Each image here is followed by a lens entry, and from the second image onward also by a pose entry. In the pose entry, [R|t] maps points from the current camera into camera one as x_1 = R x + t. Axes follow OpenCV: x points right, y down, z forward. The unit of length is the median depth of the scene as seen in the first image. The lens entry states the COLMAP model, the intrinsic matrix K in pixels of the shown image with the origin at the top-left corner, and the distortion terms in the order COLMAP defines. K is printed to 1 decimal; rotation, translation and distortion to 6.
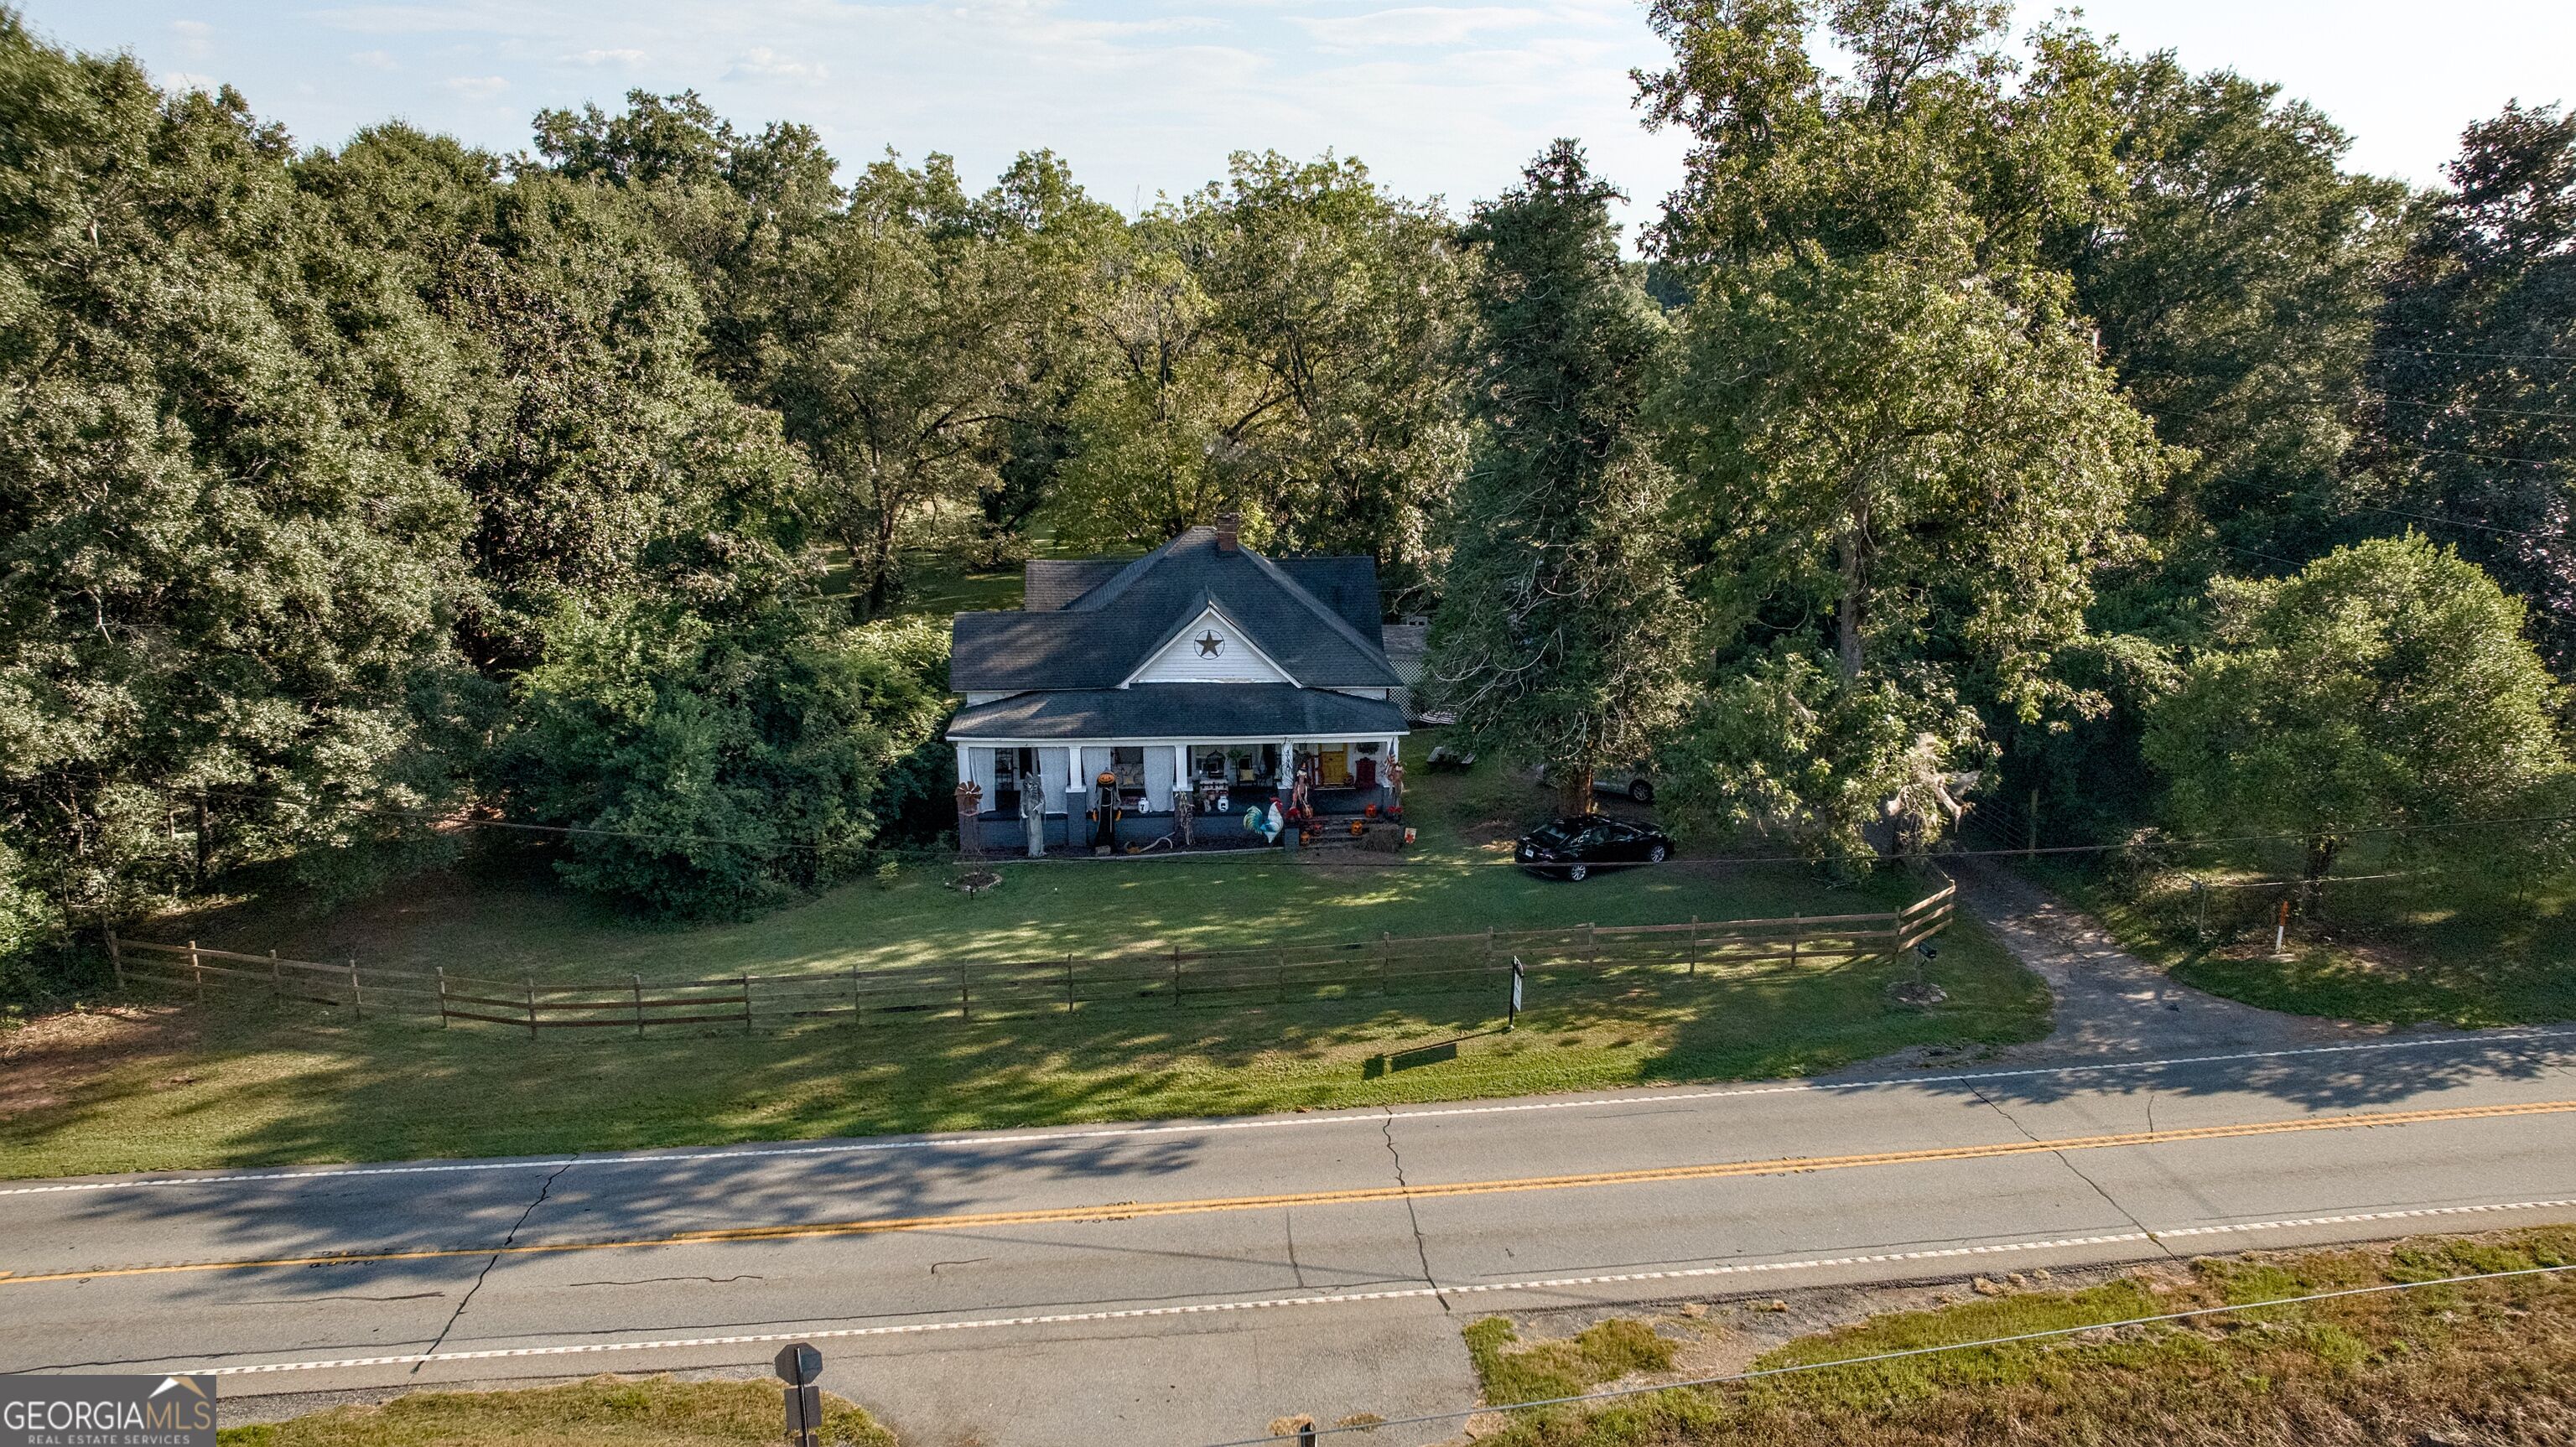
lens RADIAL K [[1817.0, 0, 1288.0], [0, 1817.0, 723.5], [0, 0, 1]] dist [-0.030021, 0.023597]
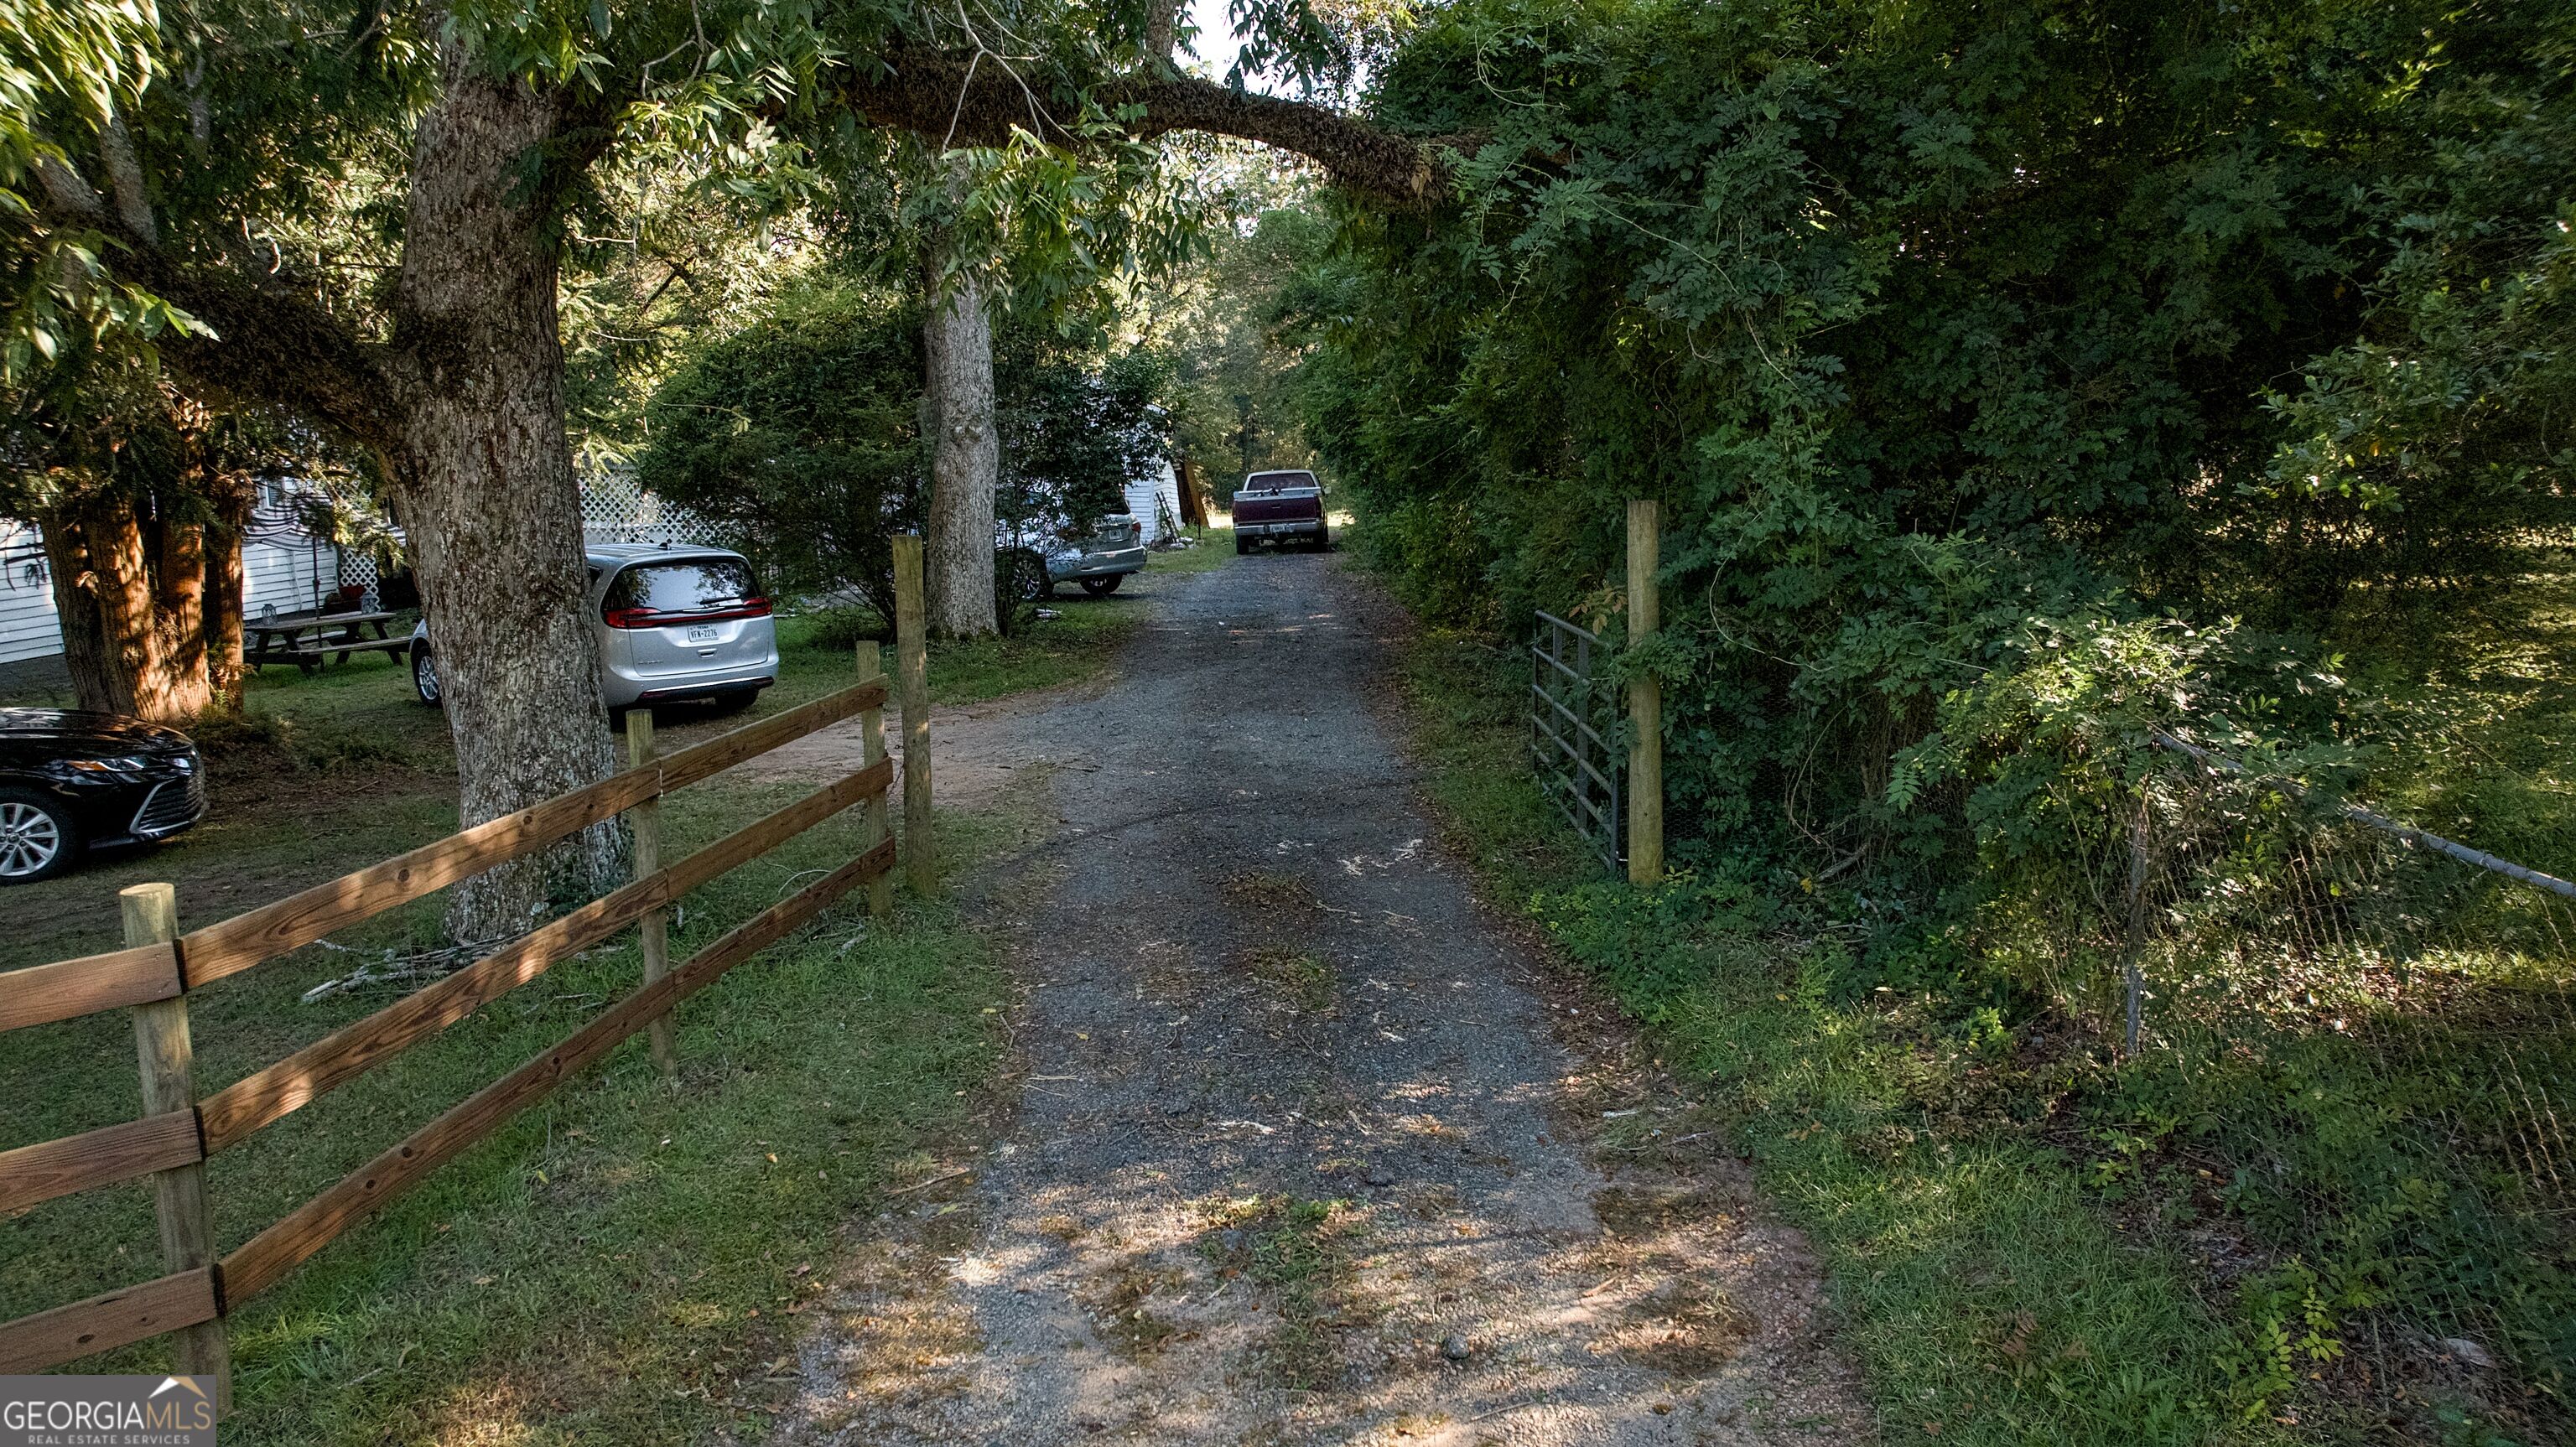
lens RADIAL K [[1817.0, 0, 1288.0], [0, 1817.0, 723.5], [0, 0, 1]] dist [-0.030021, 0.023597]
pose [[0.996139, 0.011449, -0.087036, 0.449517], [-0.019039, 0.996037, -0.086876, 0.087700], [0.085696, 0.088198, 0.992410, 0.928367]]
